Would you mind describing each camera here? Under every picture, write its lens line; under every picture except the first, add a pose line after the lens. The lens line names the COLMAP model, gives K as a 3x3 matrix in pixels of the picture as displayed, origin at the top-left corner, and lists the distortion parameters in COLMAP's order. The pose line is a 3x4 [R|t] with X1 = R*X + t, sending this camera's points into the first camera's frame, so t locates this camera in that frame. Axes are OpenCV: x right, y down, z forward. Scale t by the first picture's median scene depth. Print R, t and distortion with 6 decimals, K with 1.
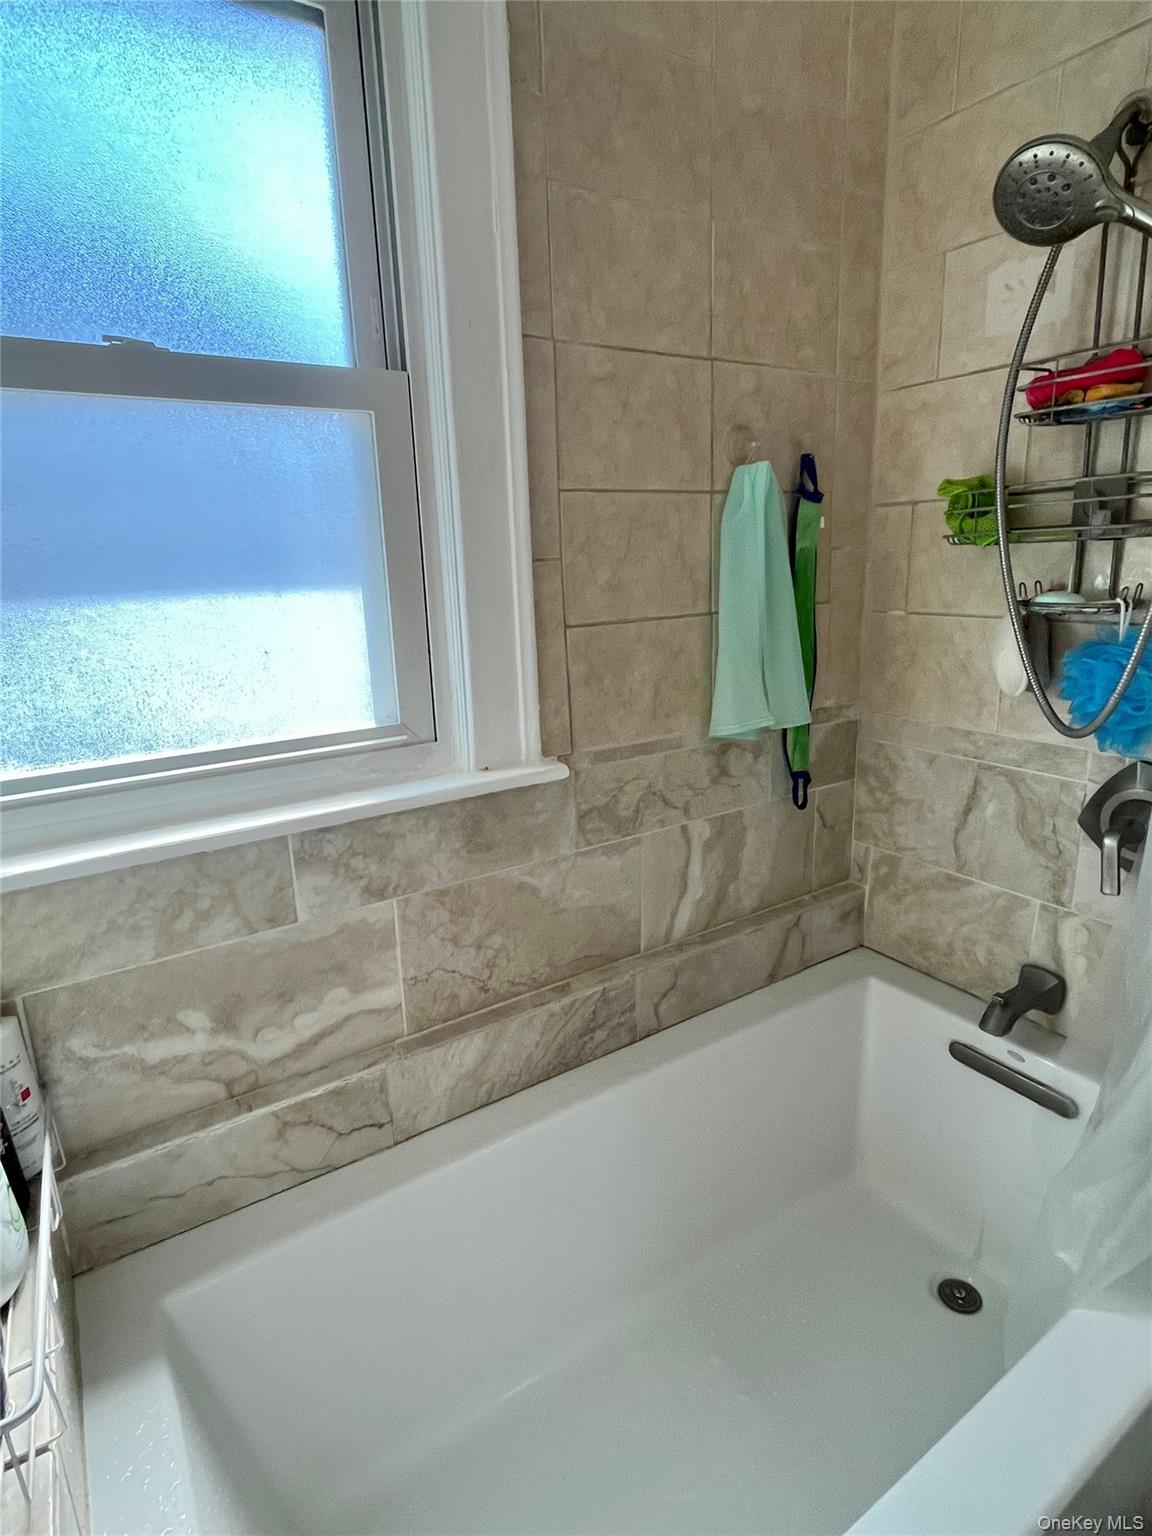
lens RADIAL K [[812.8, 0, 575.9], [0, 812.8, 762.4], [0, 0, 1]] dist [-0.002757, -0.000797]
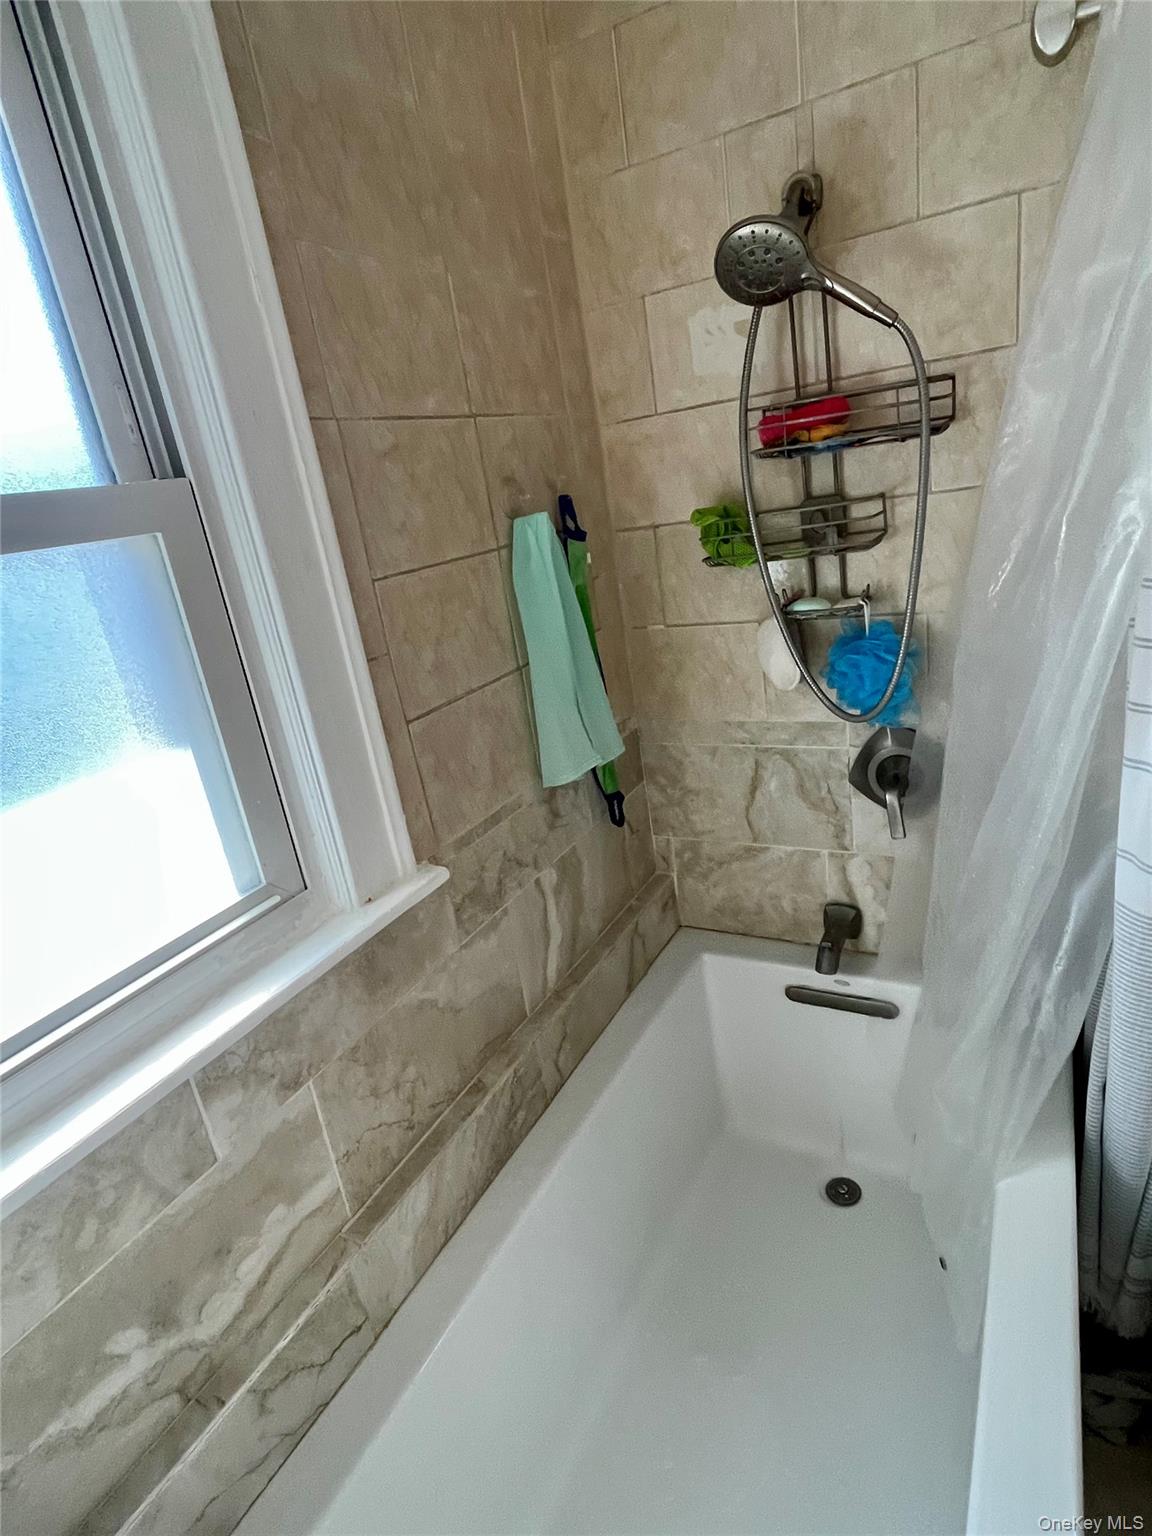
lens RADIAL K [[813.5, 0, 576.0], [0, 813.5, 758.7], [0, 0, 1]] dist [-0.002228, -0.000679]
pose [[0.877900, -0.243047, 0.412577, -0.217311], [0.231407, 0.969659, 0.078821, -0.144710], [-0.419216, 0.026276, 0.907506, 0.080335]]
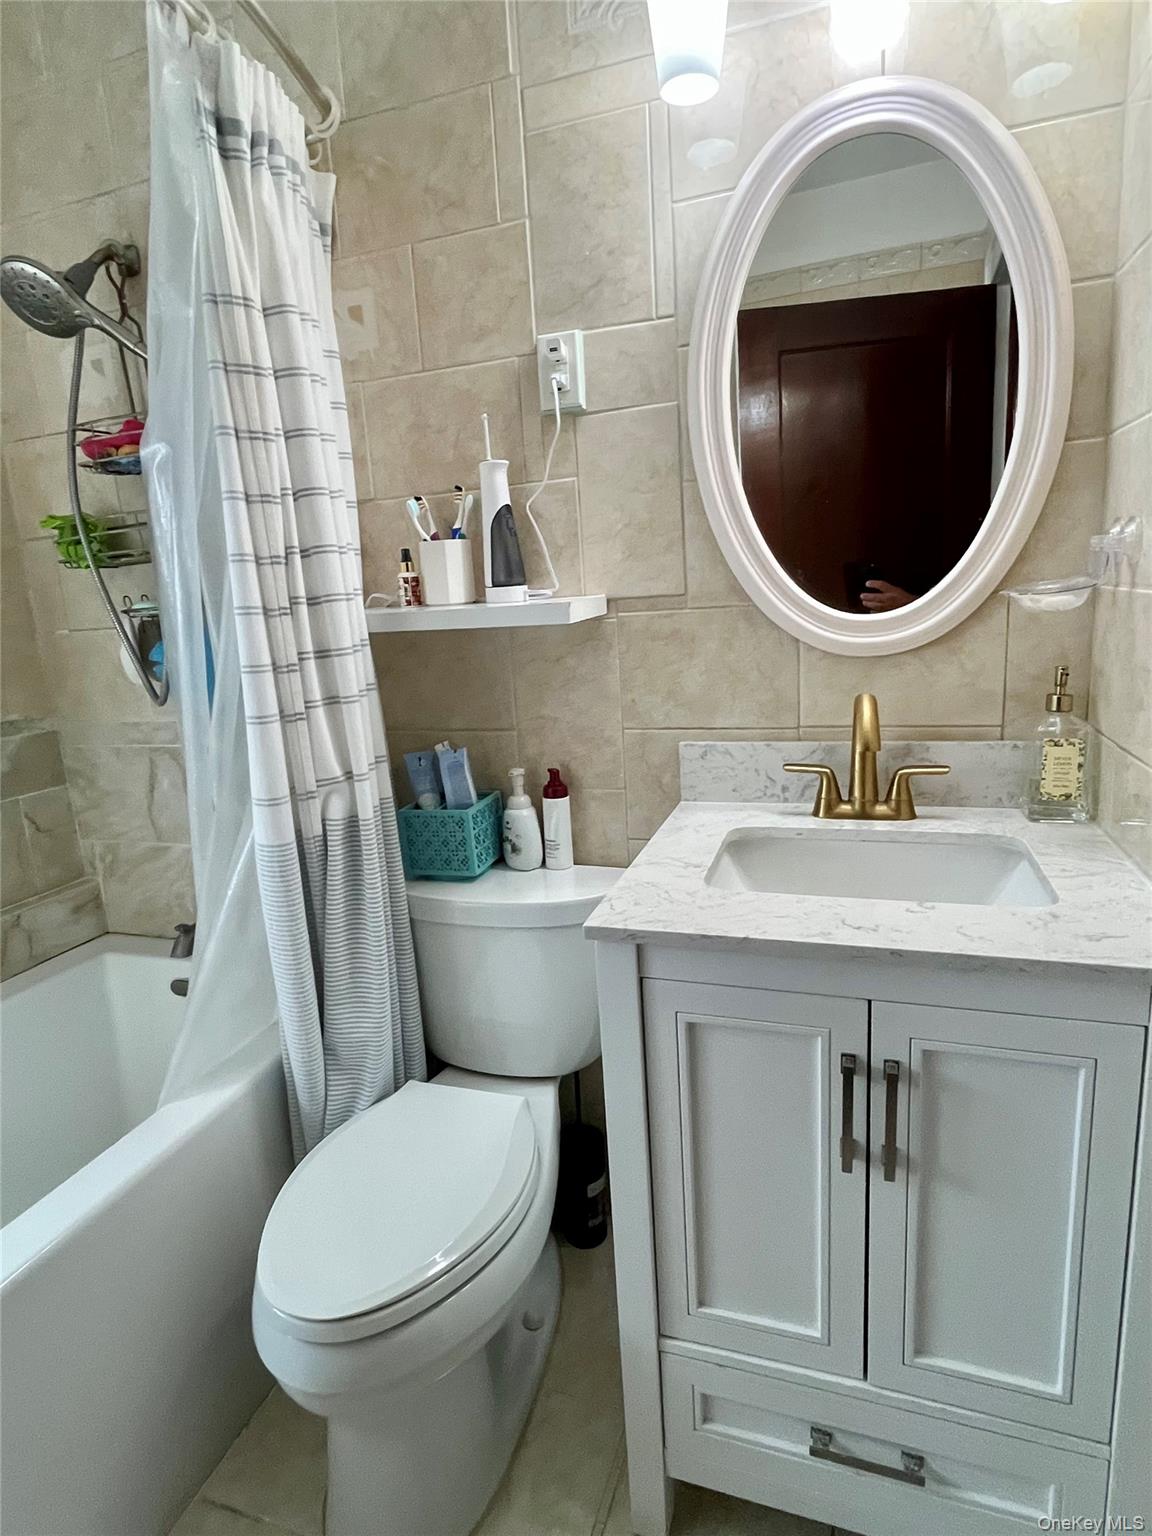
lens RADIAL K [[812.8, 0, 575.9], [0, 812.8, 762.4], [0, 0, 1]] dist [-0.002757, -0.000797]
pose [[0.787972, -0.142688, 0.598950, 0.294283], [0.190779, 0.981483, -0.017168, 0.181223], [-0.585409, 0.127795, 0.800603, -0.372742]]
